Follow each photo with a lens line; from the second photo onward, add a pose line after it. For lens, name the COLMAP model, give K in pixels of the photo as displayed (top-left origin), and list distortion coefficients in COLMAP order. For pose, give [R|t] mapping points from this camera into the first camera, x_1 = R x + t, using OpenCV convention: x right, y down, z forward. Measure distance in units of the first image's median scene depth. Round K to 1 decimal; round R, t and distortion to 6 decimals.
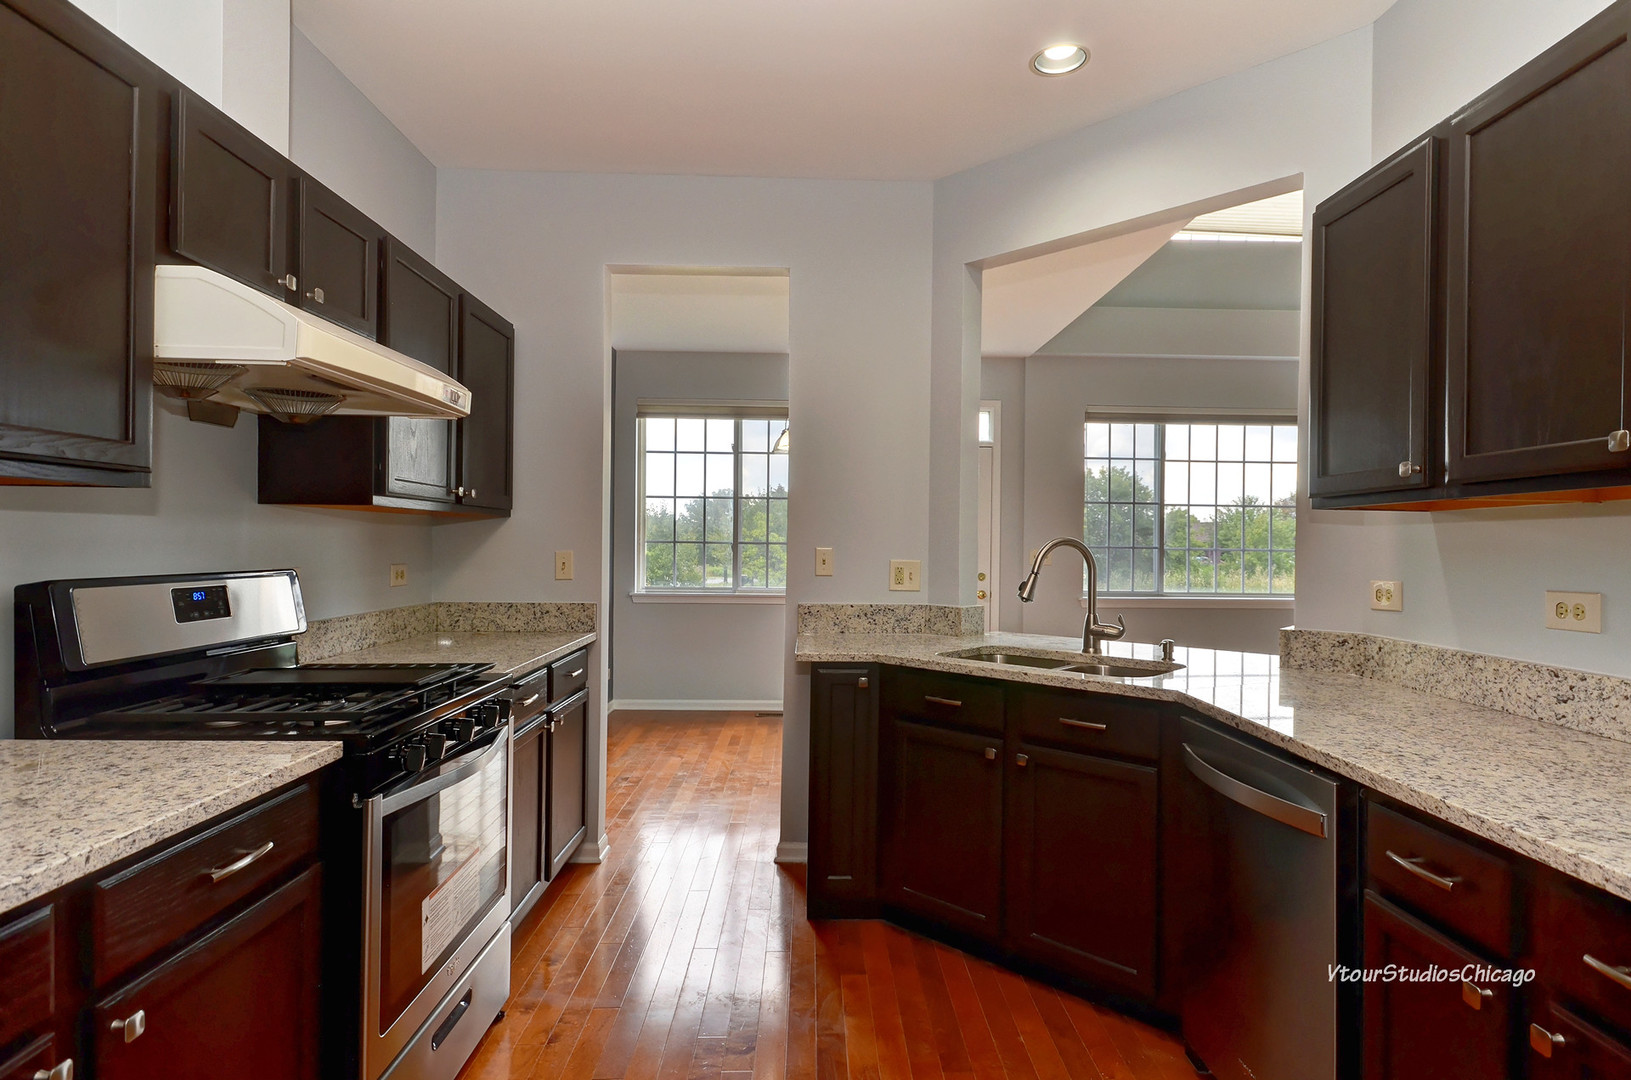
lens RADIAL K [[831.2, 0, 820.9], [0, 831.2, 551.2], [0, 0, 1]] dist [-0.000857, -0.000516]
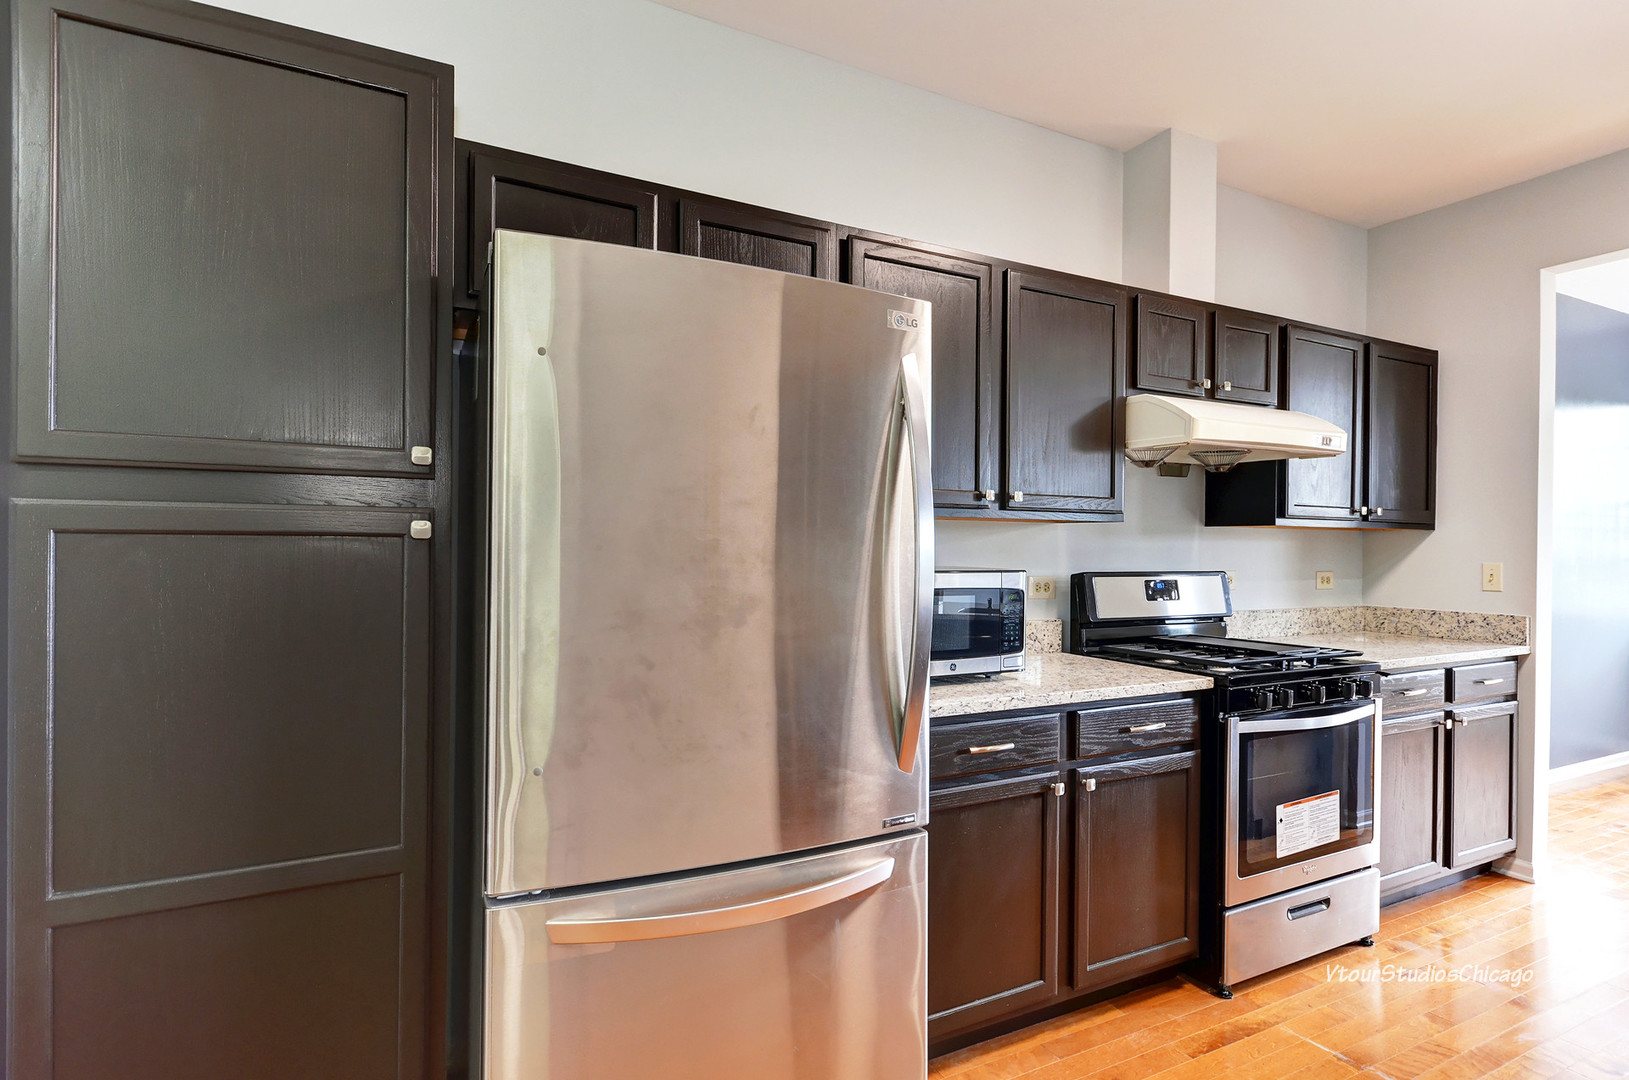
lens RADIAL K [[790.3, 0, 834.0], [0, 790.3, 547.5], [0, 0, 1]] dist [0.005849, 0.001143]
pose [[0.426023, -0.004338, -0.904702, 0.326973], [-0.014016, 0.999837, -0.011394, 0.005159], [0.904604, 0.017534, 0.425893, -0.204724]]
